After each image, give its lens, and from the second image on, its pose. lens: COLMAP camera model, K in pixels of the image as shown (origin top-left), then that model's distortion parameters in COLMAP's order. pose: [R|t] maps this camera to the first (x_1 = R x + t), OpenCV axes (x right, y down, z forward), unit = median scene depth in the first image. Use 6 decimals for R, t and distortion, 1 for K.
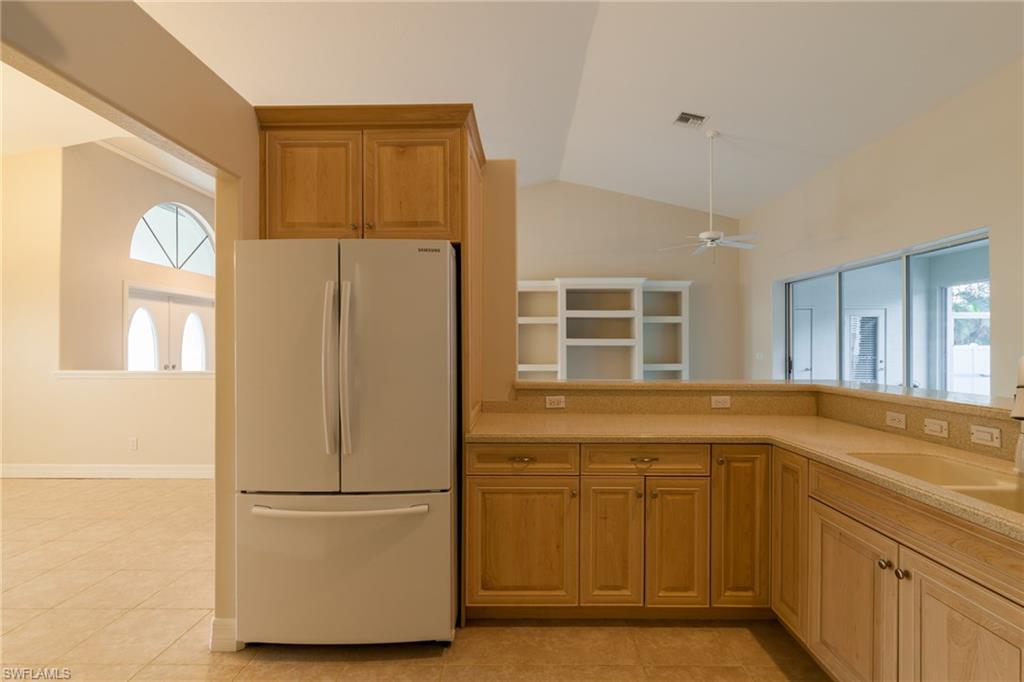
lens RADIAL K [[469.1, 0, 524.4], [0, 469.1, 340.7], [0, 0, 1]] dist [0.002403, -0.002594]
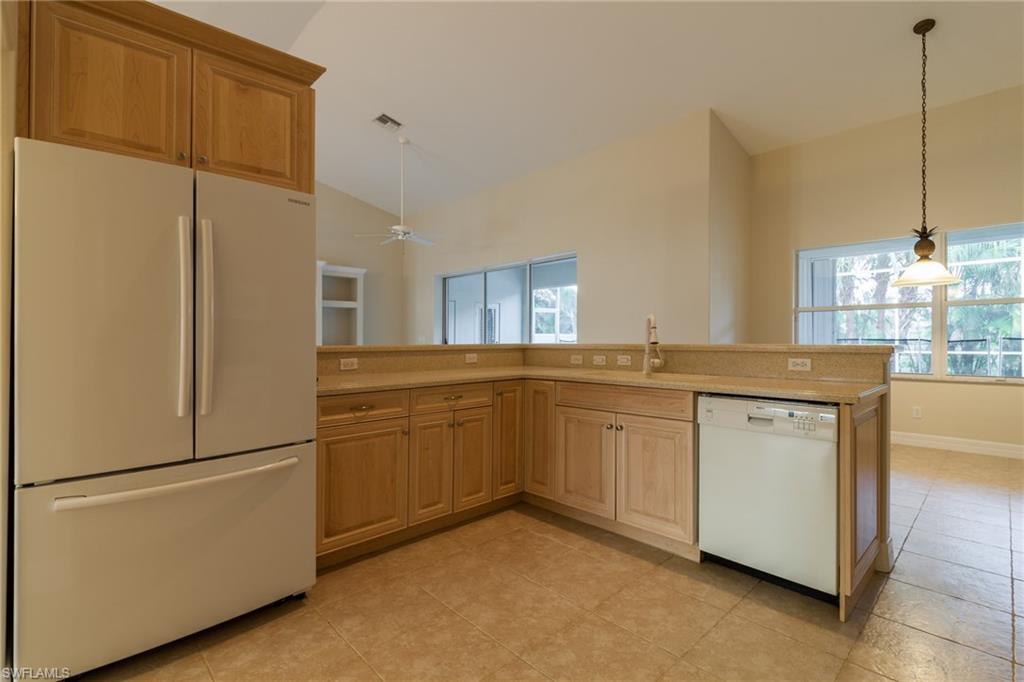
lens RADIAL K [[469.1, 0, 517.4], [0, 469.1, 334.8], [0, 0, 1]] dist [0.002403, -0.002594]
pose [[0.723590, -0.002579, 0.690226, -0.499620], [0.001861, 0.999997, 0.001786, 0.080503], [-0.690228, -0.000008, 0.723592, -0.044169]]
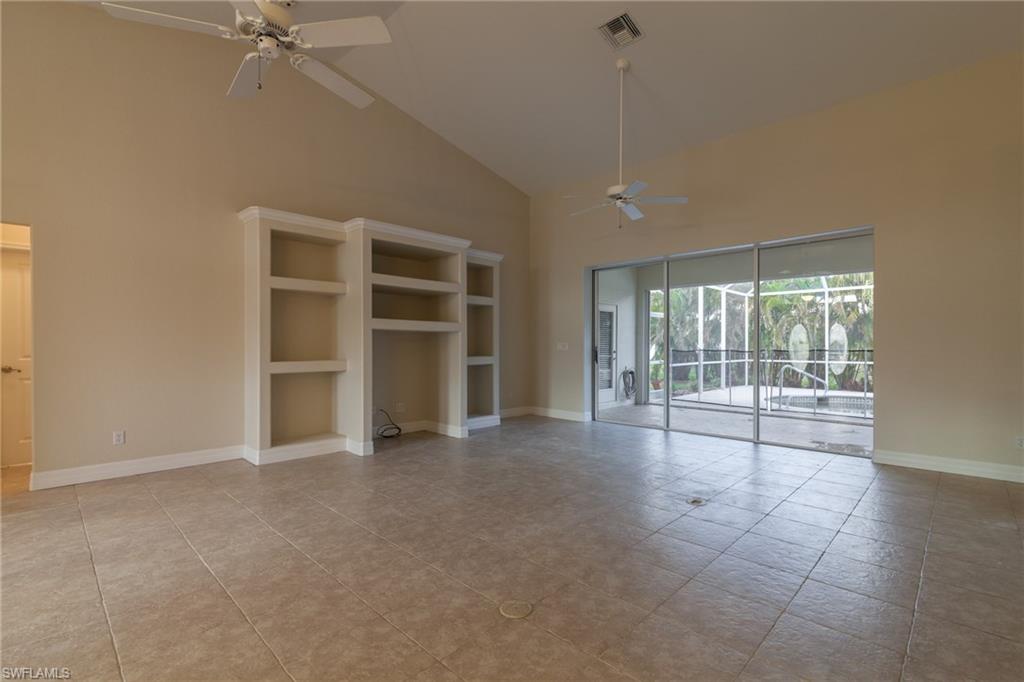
lens RADIAL K [[469.1, 0, 515.3], [0, 469.1, 348.2], [0, 0, 1]] dist [0.002403, -0.002594]
pose [[0.691693, -0.002385, 0.722188, -0.844045], [-0.006079, 0.999940, 0.009125, 0.105083], [-0.722166, -0.010701, 0.691637, 1.562353]]
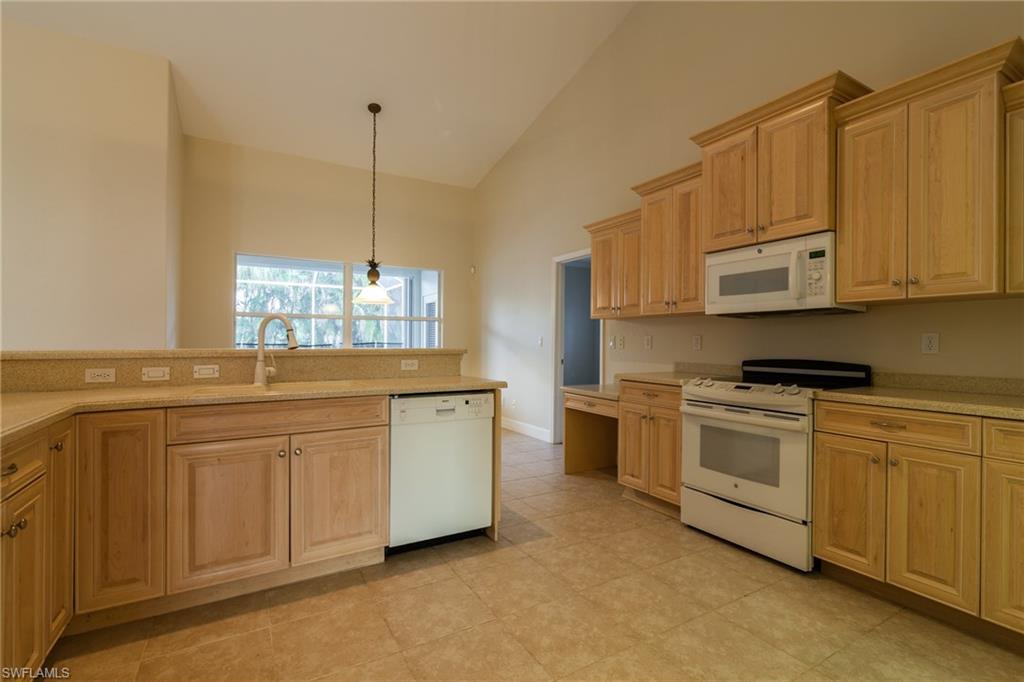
lens RADIAL K [[469.1, 0, 511.0], [0, 469.1, 345.5], [0, 0, 1]] dist [0.002403, -0.002594]
pose [[-0.503218, -0.011634, 0.864081, -0.554359], [-0.011842, 0.999908, 0.006566, 0.087455], [-0.864078, -0.006929, -0.503310, 0.758482]]
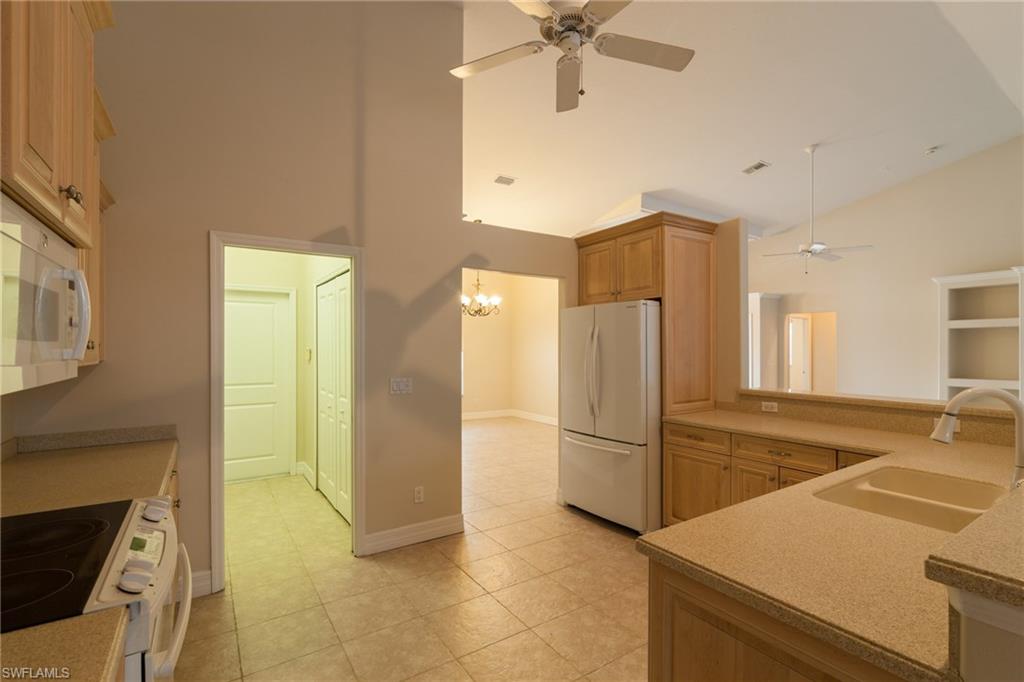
lens RADIAL K [[469.1, 0, 515.9], [0, 469.1, 342.1], [0, 0, 1]] dist [0.002403, -0.002594]
pose [[0.549928, -0.014653, -0.835083, 0.934131], [0.008844, 0.999892, -0.011720, -0.039664], [0.835165, -0.000941, 0.549999, -0.298960]]
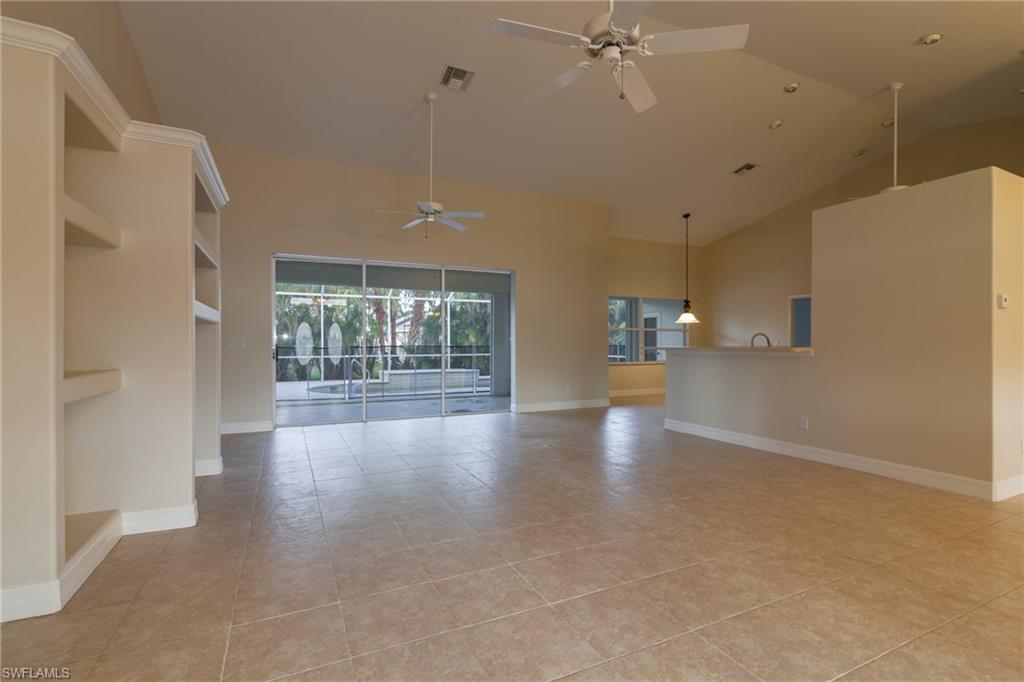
lens RADIAL K [[469.1, 0, 513.1], [0, 469.1, 341.4], [0, 0, 1]] dist [0.002403, -0.002594]
pose [[-0.435012, 0.003724, 0.900417, -1.363072], [-0.005243, 0.999964, -0.006668, 0.114537], [-0.900409, -0.007621, -0.434977, 3.397846]]
